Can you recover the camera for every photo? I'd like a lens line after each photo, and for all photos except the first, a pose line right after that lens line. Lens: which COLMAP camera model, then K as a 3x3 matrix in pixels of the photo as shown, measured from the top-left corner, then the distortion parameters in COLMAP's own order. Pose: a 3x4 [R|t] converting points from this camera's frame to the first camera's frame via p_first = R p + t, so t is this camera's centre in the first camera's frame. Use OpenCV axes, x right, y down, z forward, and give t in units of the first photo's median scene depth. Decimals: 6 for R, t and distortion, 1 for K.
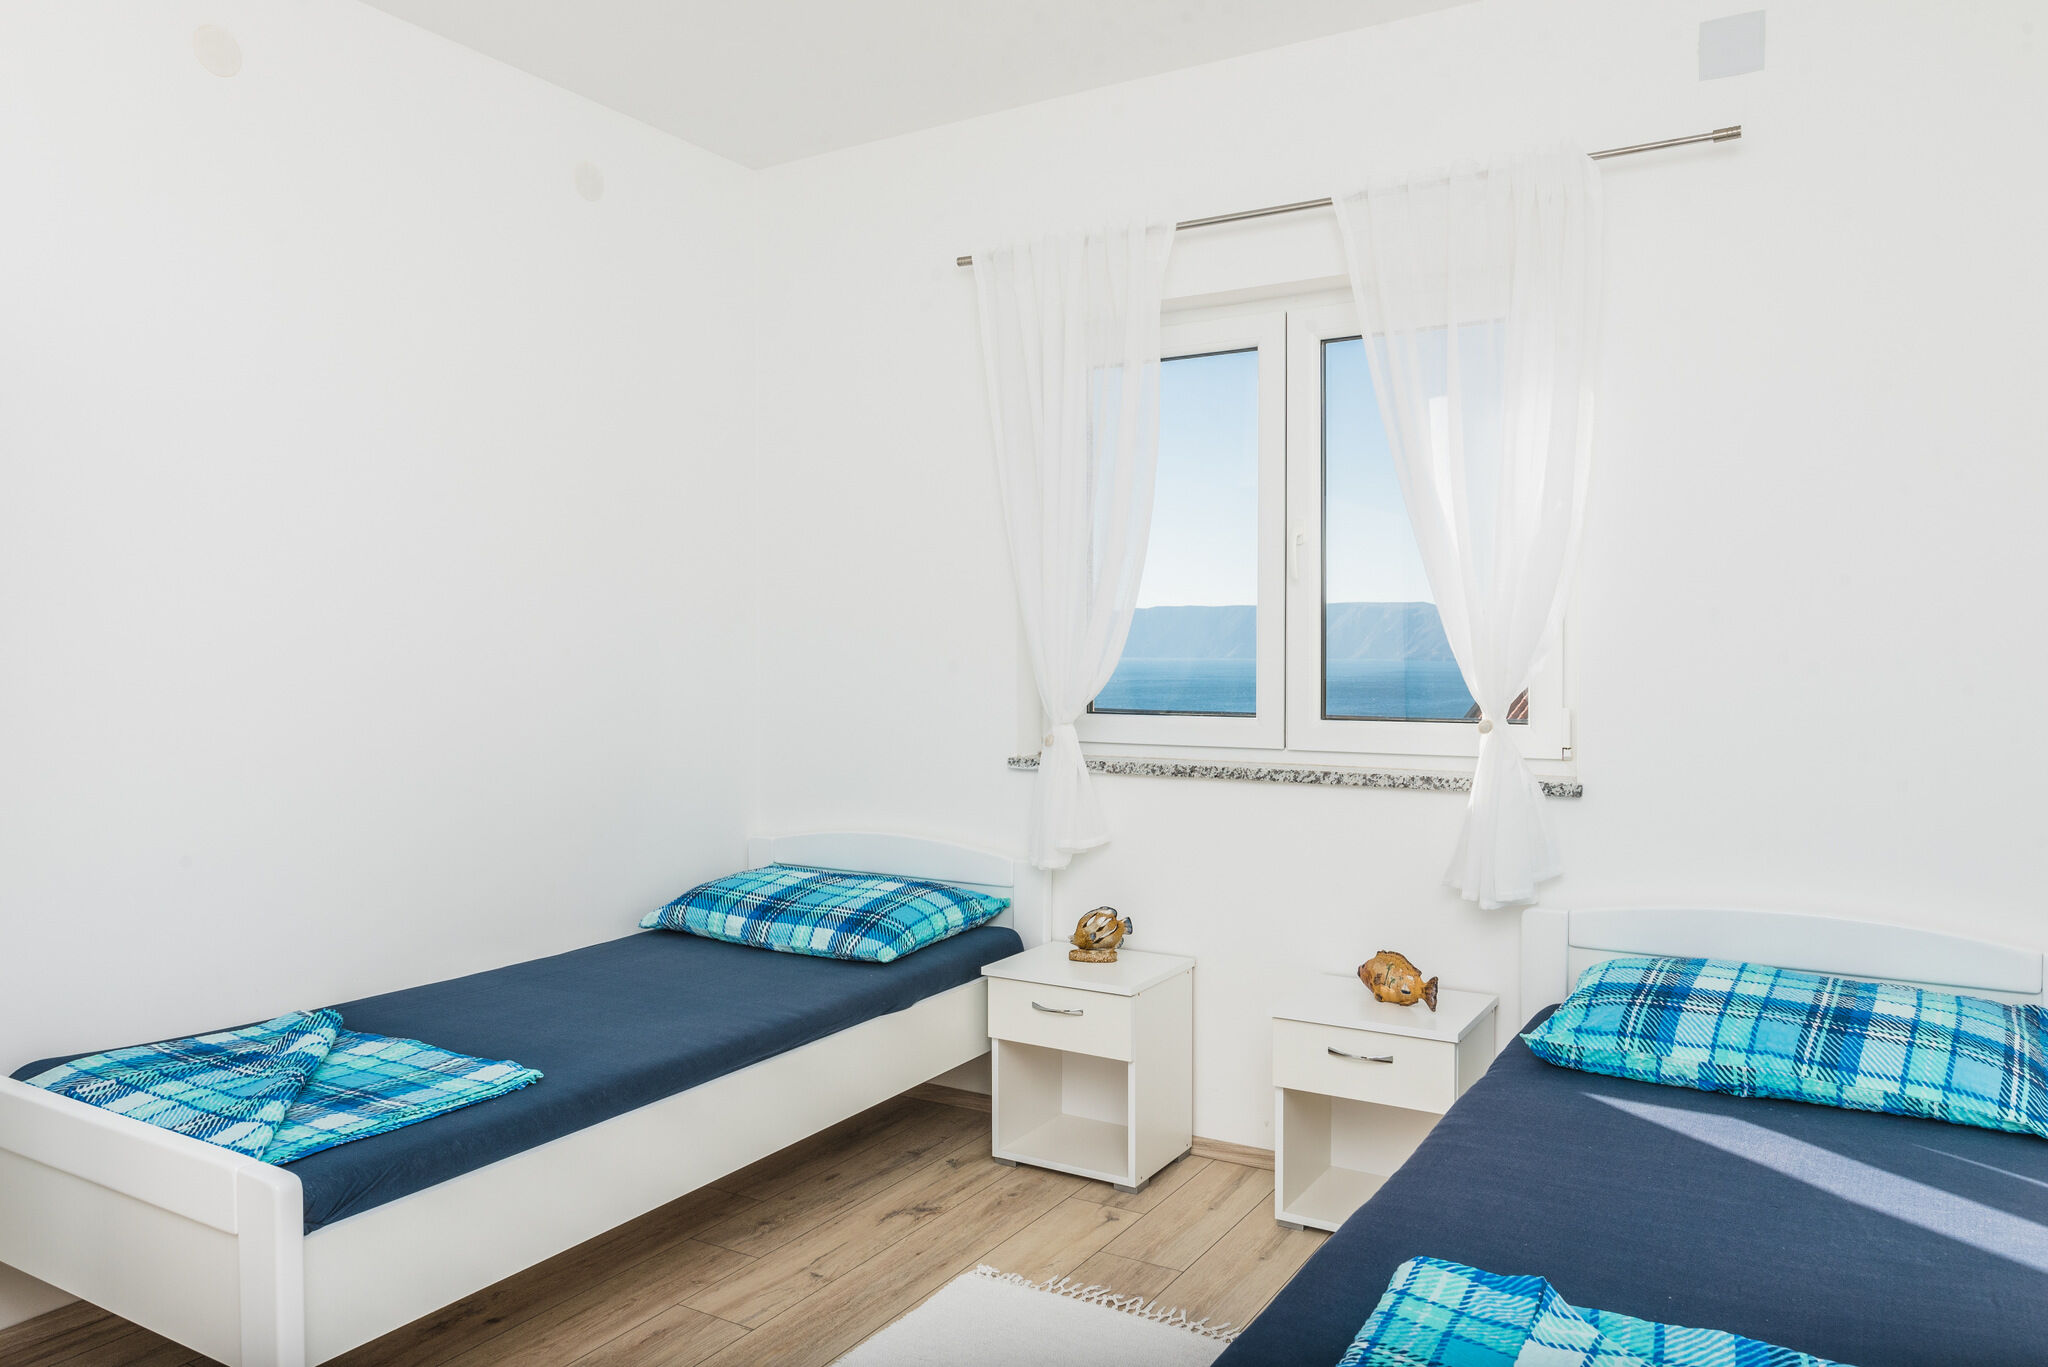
lens RADIAL K [[1406.8, 0, 1024.0], [0, 1406.8, 683.5], [0, 0, 1]] dist [-0.005285, -0.001625]
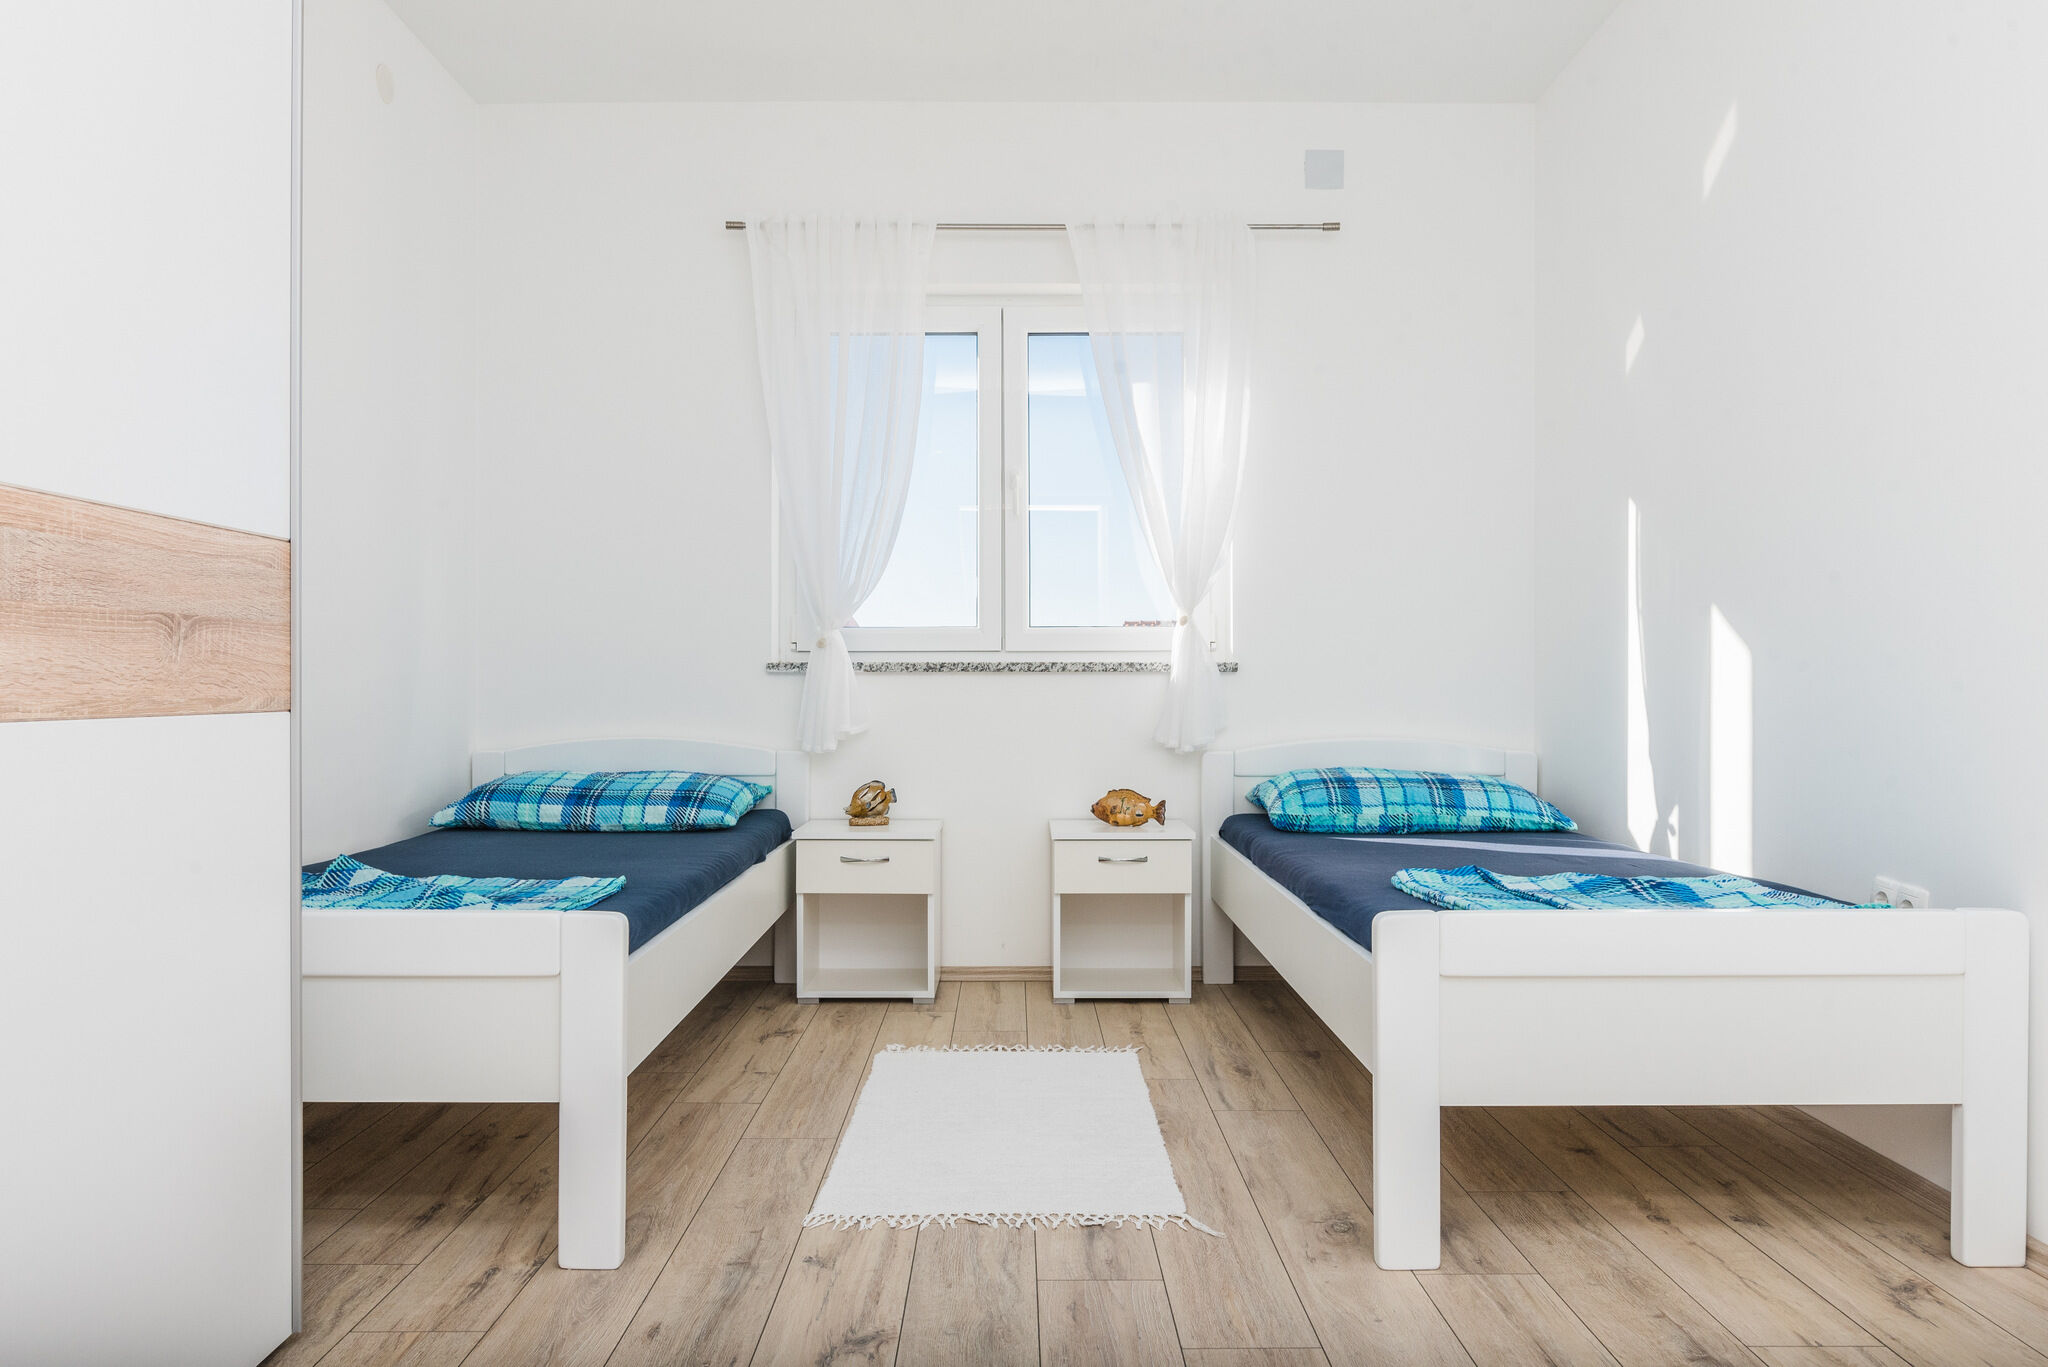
lens RADIAL K [[1406.6, 0, 1011.8], [0, 1406.6, 698.4], [0, 0, 1]] dist [0.000677, -0.003345]
pose [[0.852118, -0.003306, 0.523340, -0.501847], [0.014286, 0.999754, -0.016945, 0.118167], [-0.523155, 0.021915, 0.851956, -0.088265]]
